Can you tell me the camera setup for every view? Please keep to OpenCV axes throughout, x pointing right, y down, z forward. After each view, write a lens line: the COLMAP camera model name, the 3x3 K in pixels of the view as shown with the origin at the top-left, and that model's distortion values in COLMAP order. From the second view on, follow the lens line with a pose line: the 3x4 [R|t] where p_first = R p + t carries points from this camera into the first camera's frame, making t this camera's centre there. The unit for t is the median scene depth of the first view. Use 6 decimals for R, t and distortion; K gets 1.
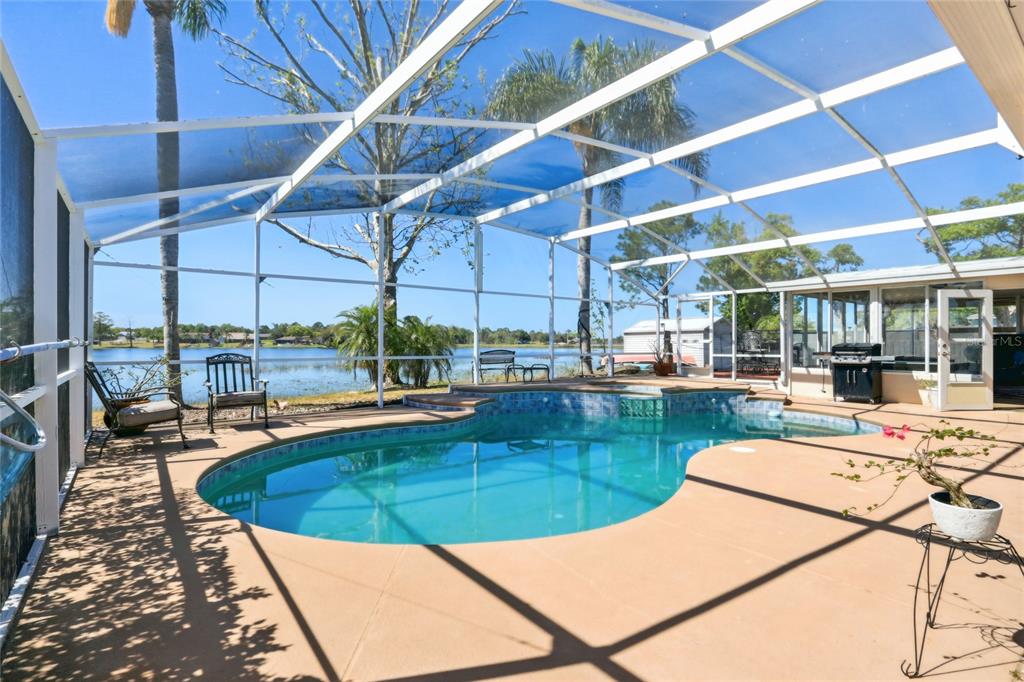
lens RADIAL K [[486.3, 0, 511.1], [0, 486.3, 339.3], [0, 0, 1]] dist [-0.003946, -0.000118]
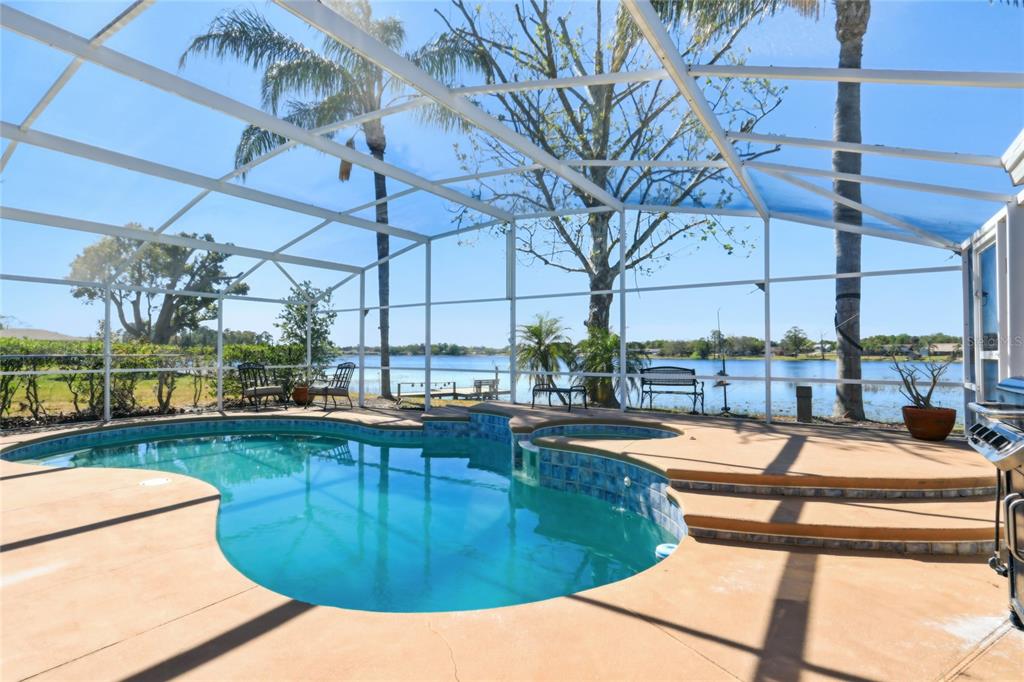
lens RADIAL K [[515.0, 0, 510.3], [0, 515.0, 342.8], [0, 0, 1]] dist [0.004070, 0.000099]
pose [[0.316768, -0.019520, -0.948302, 0.596589], [0.003103, 0.999804, -0.019543, 0.000715], [0.948498, 0.003248, 0.316767, 0.510353]]
